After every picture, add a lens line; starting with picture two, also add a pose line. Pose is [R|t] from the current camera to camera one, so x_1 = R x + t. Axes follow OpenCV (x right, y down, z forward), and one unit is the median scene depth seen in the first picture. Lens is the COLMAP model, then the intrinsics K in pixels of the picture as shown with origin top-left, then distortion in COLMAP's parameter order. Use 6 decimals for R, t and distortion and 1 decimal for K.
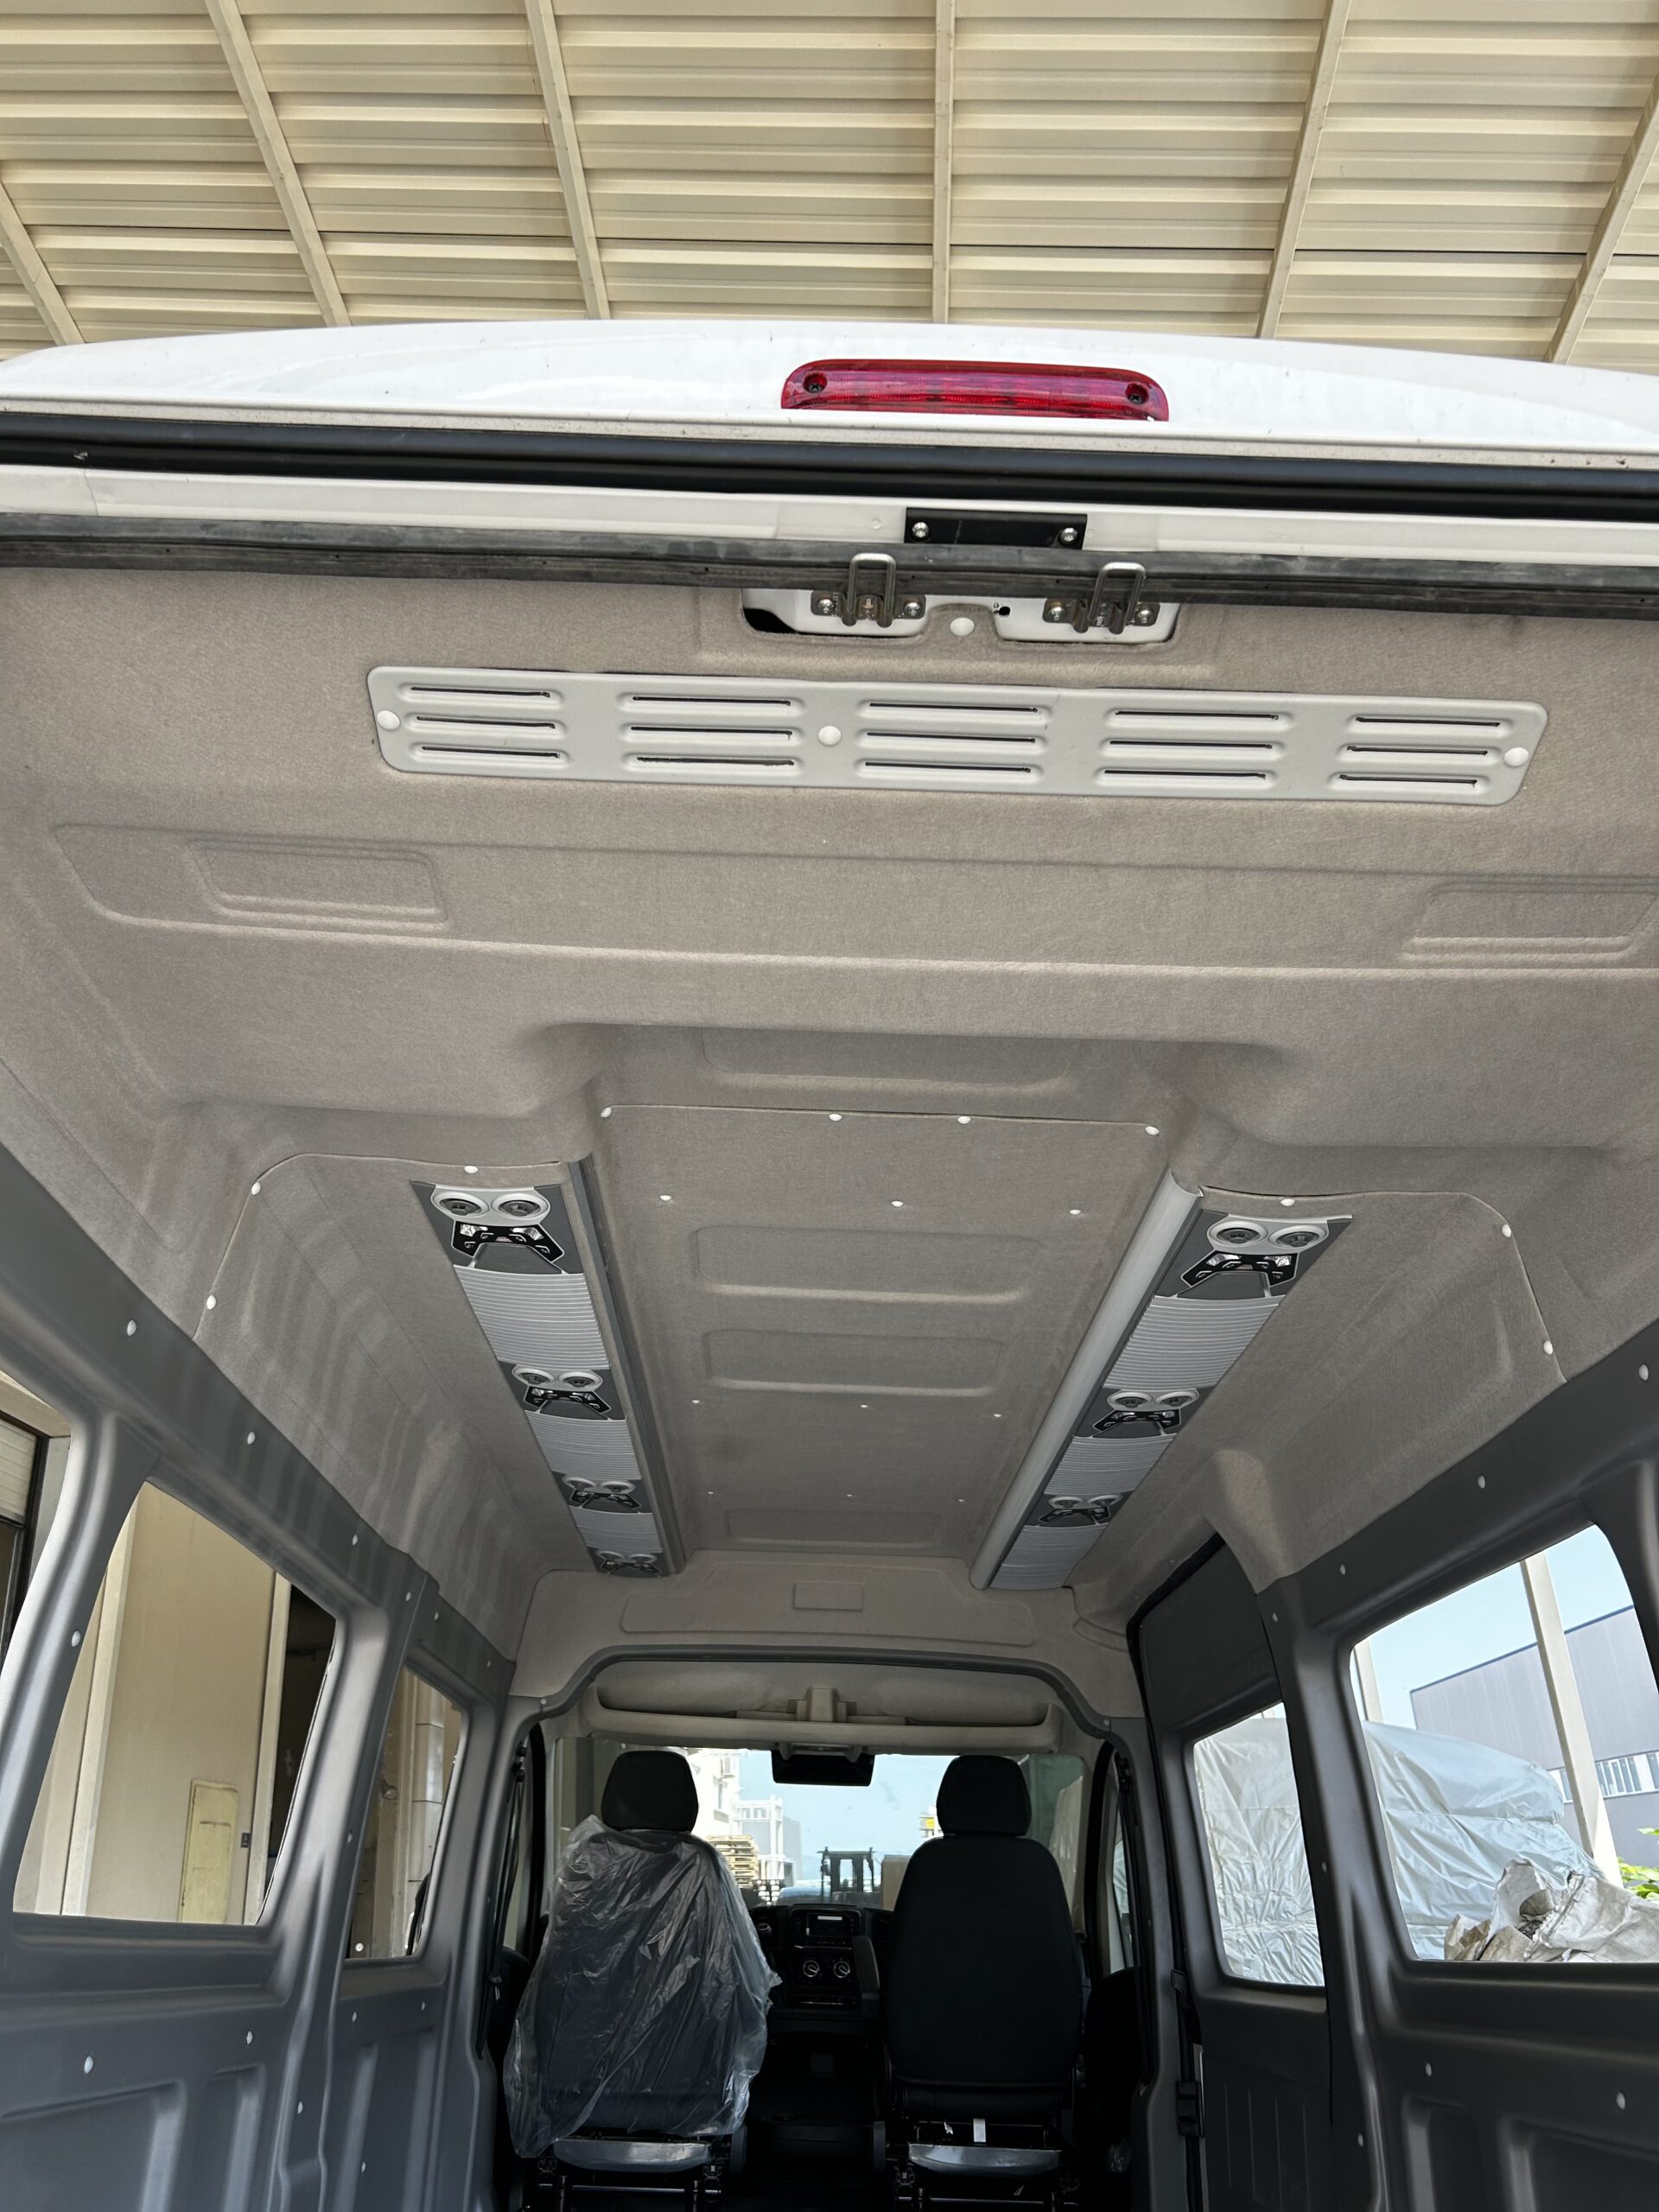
lens RADIAL K [[1650.8, 0, 817.1], [0, 1650.8, 1103.3], [0, 0, 1]] dist [0.060964, -0.083222]
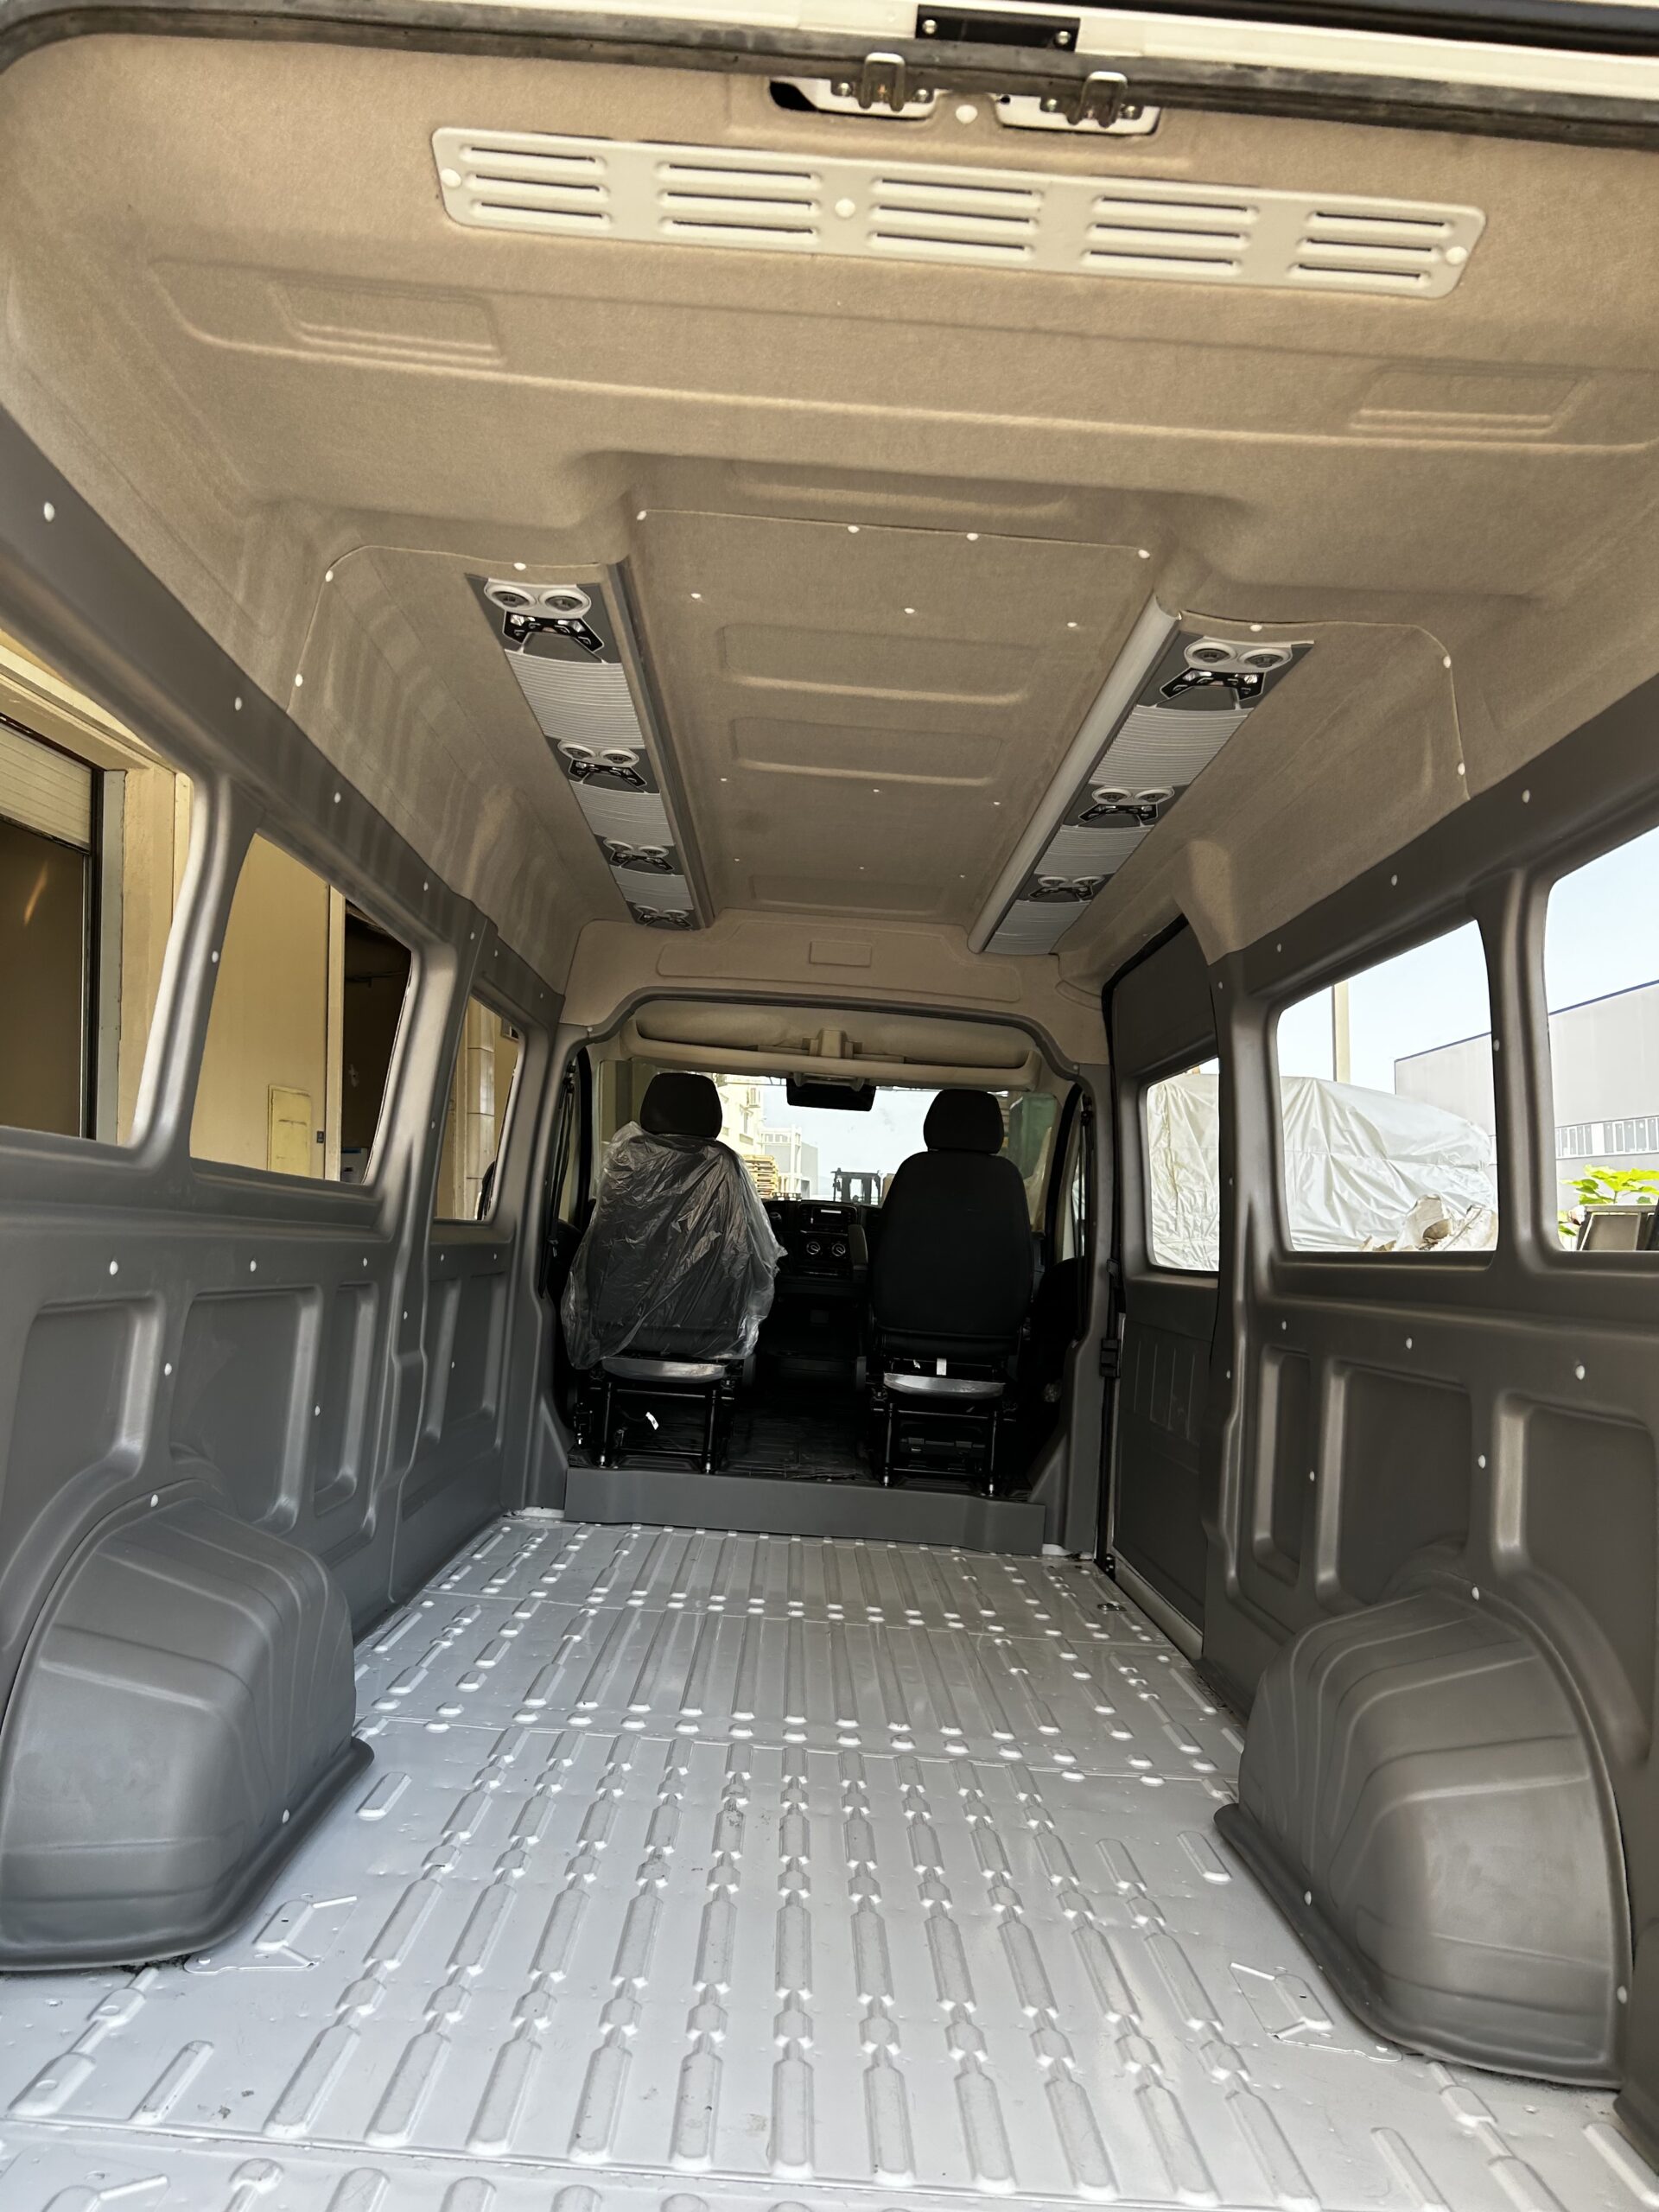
lens RADIAL K [[1650.8, 0, 817.1], [0, 1650.8, 1103.3], [0, 0, 1]] dist [0.060964, -0.083222]
pose [[0.998950, 0.044575, -0.010596, 0.013814], [-0.037467, 0.927857, 0.371050, -0.039637], [0.026371, -0.370263, 0.928553, -0.132898]]
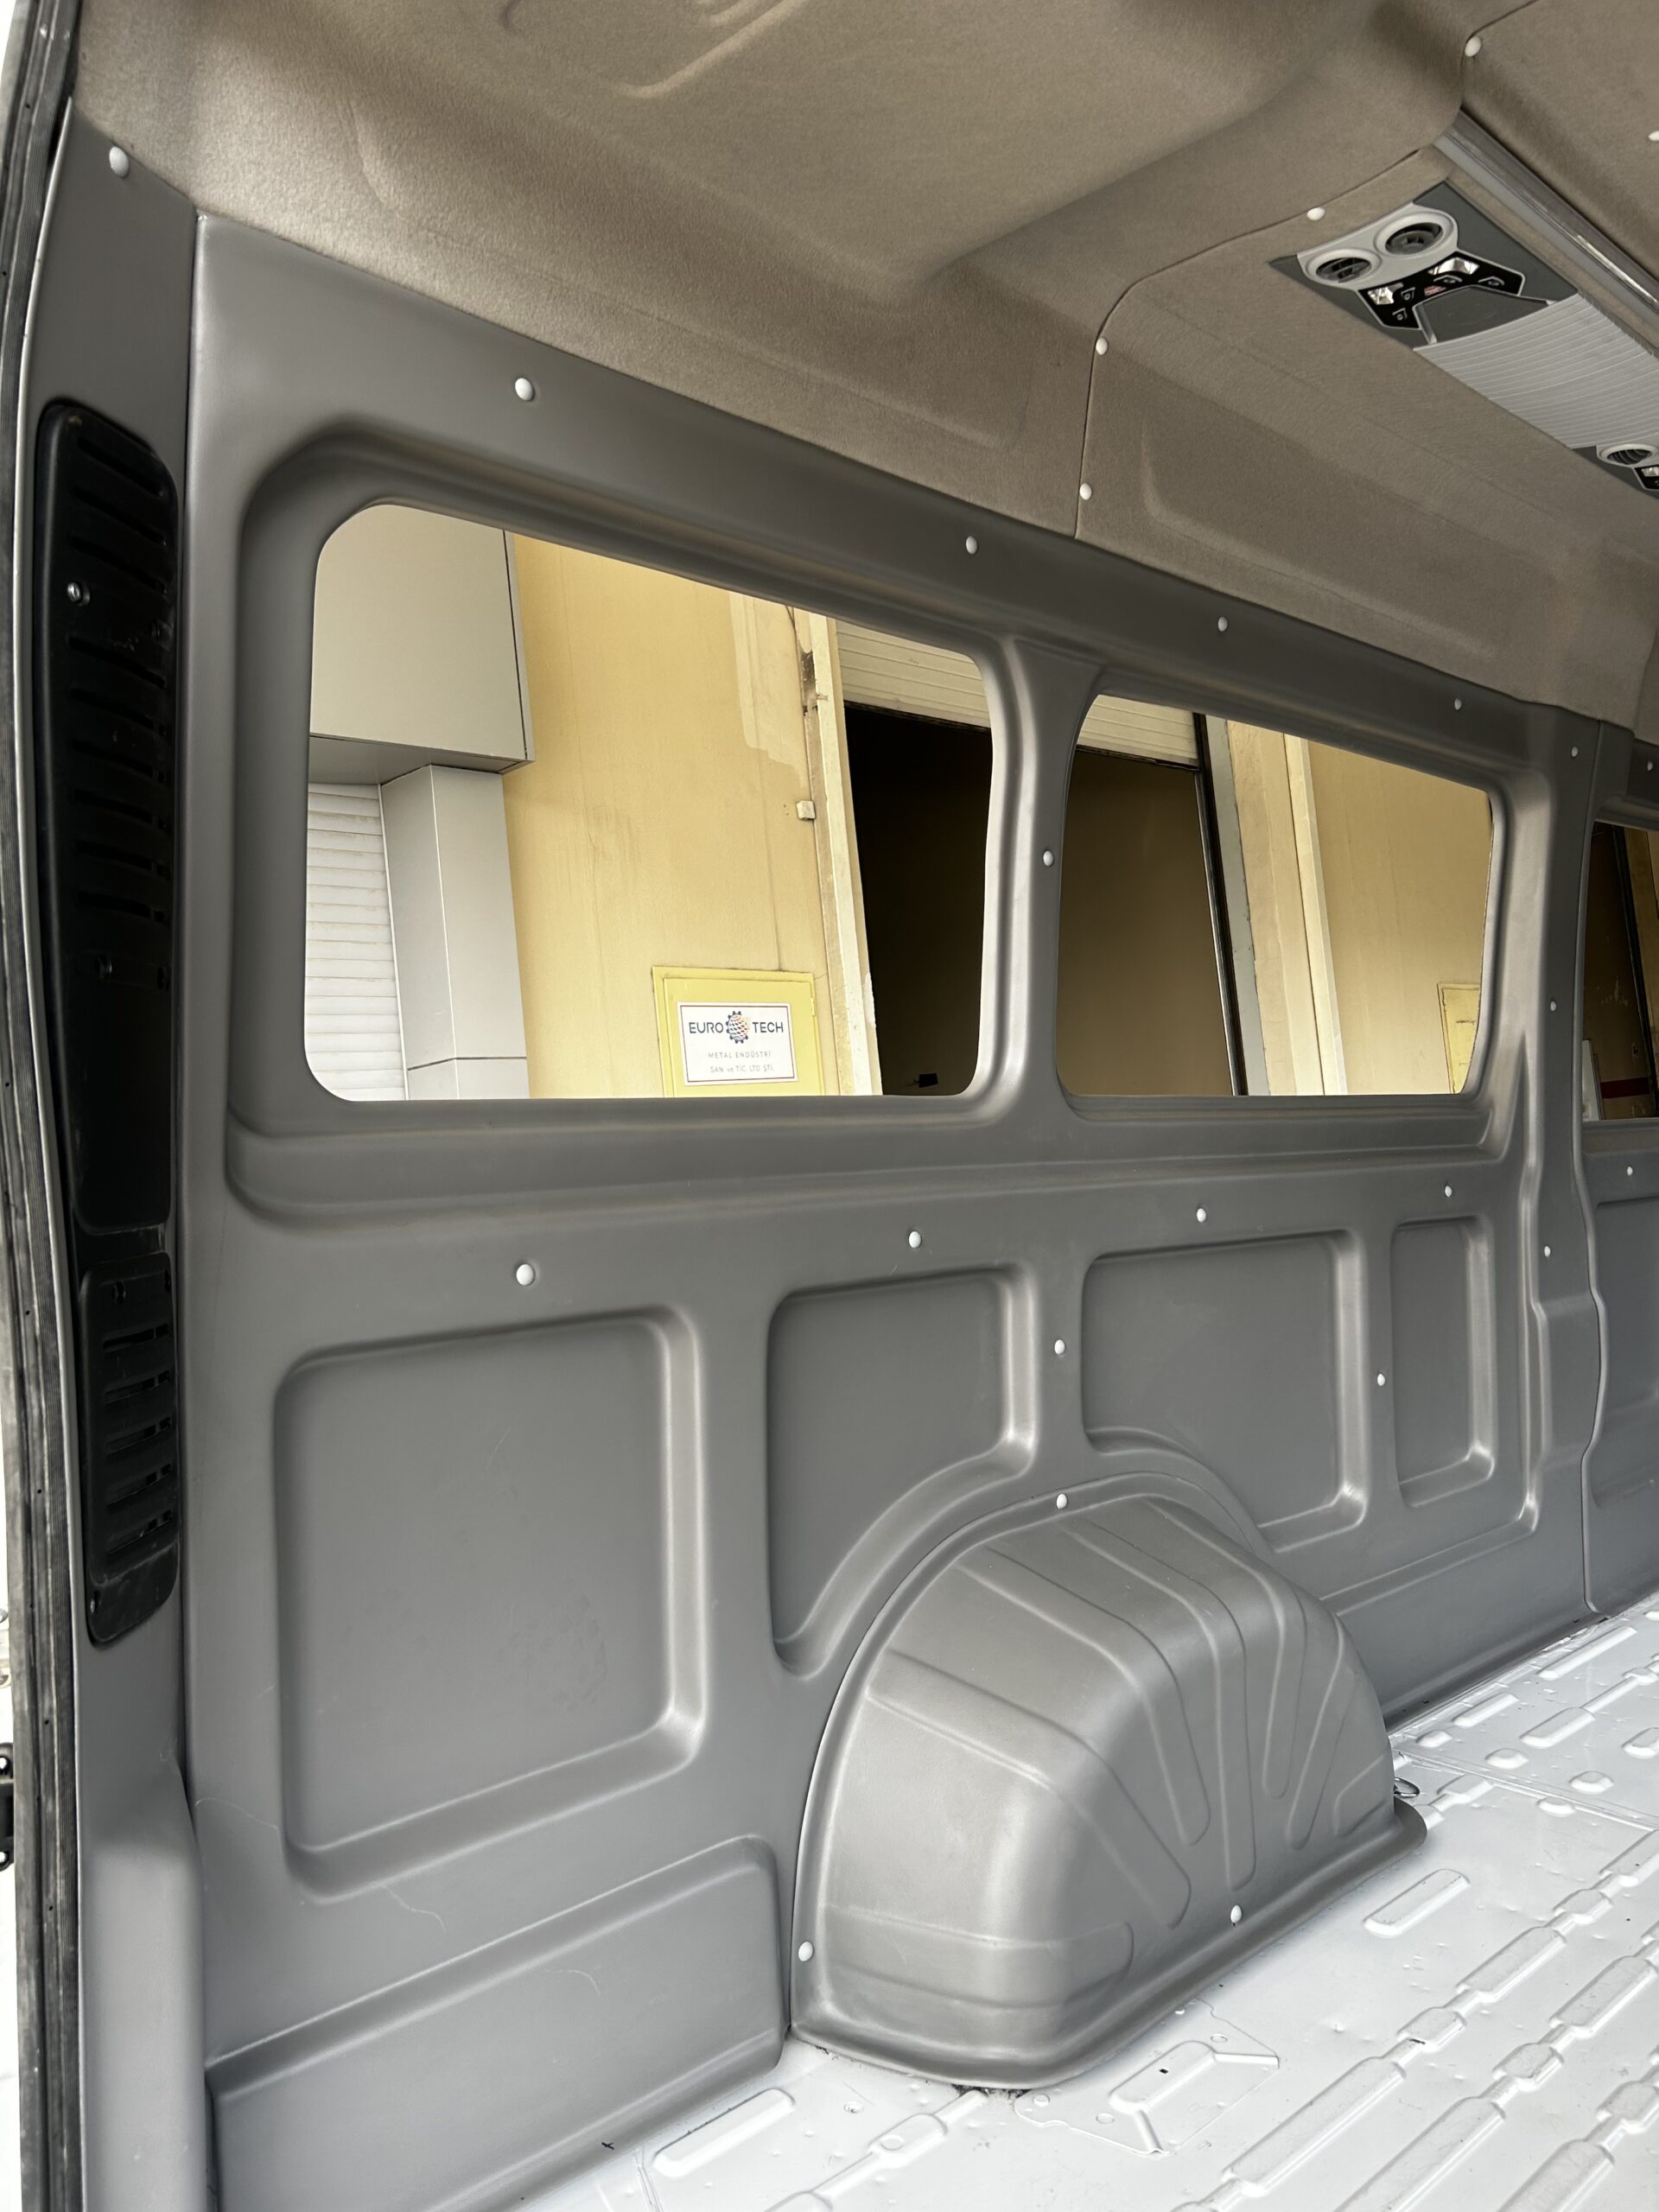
lens RADIAL K [[1659.9, 0, 844.6], [0, 1659.9, 1098.2], [0, 0, 1]] dist [0.057154, -0.086726]
pose [[0.676007, -0.053677, -0.734938, 0.165804], [0.369440, 0.887635, 0.274987, 0.094186], [0.637596, -0.457408, 0.619878, 0.161869]]
